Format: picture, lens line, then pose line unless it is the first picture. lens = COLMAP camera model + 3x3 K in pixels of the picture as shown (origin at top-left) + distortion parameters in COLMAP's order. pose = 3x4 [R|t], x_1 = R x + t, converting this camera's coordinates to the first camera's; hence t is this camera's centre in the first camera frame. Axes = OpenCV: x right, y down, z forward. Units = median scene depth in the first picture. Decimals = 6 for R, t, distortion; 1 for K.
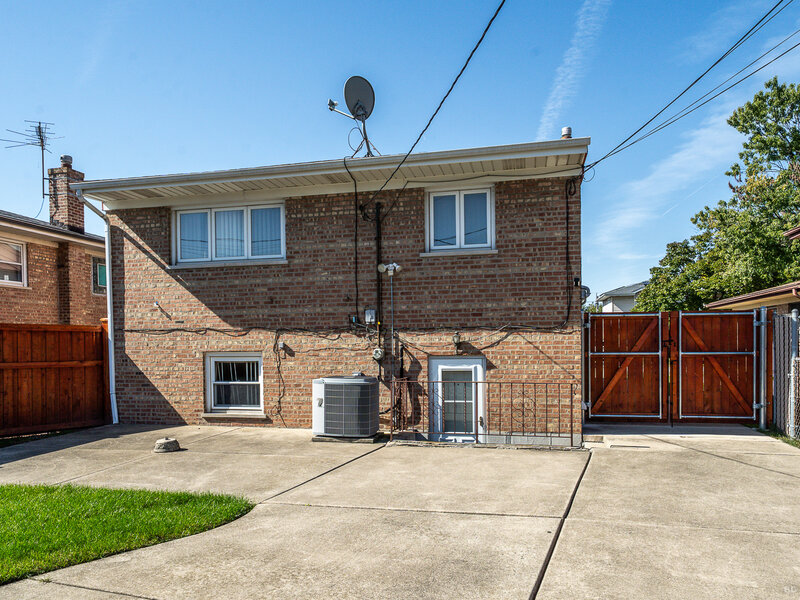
lens RADIAL K [[561.6, 0, 401.7], [0, 561.6, 298.1], [0, 0, 1]] dist [0.004151, -0.001548]
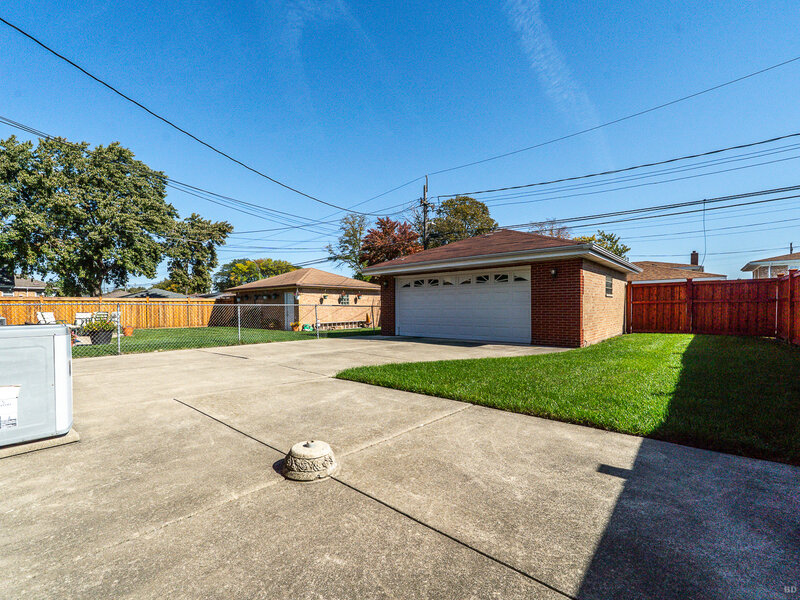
lens RADIAL K [[363.1, 0, 396.4], [0, 363.1, 304.4], [0, 0, 1]] dist [-0.000406, -0.000114]
pose [[-0.878609, 0.018168, 0.477195, -0.508740], [-0.022674, 0.996562, -0.079688, 0.125913], [-0.477003, -0.080835, -0.875177, 1.004957]]
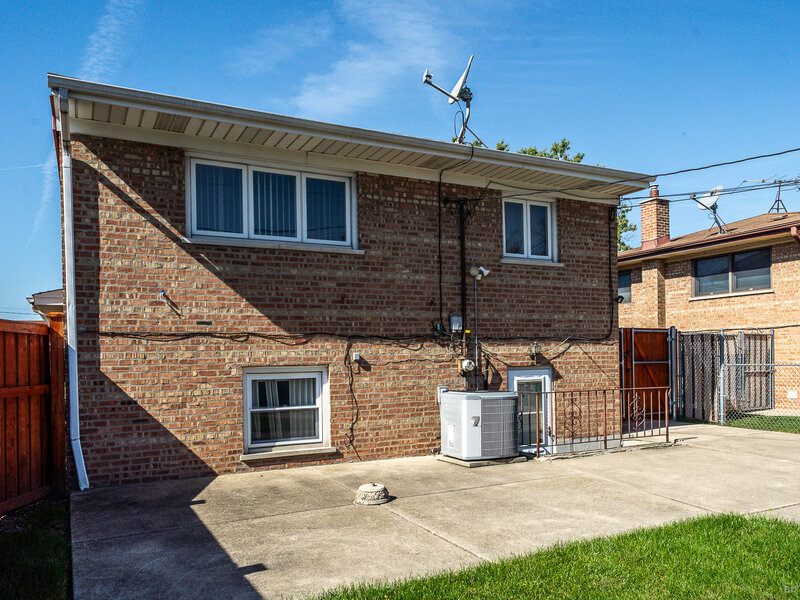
lens RADIAL K [[604.2, 0, 396.2], [0, 604.2, 301.5], [0, 0, 1]] dist [-0.003125, 0.000584]
pose [[0.771217, 0.057084, 0.634007, -0.723141], [-0.041413, 0.998360, -0.039513, 0.038265], [-0.635223, 0.004217, 0.772317, 0.313687]]
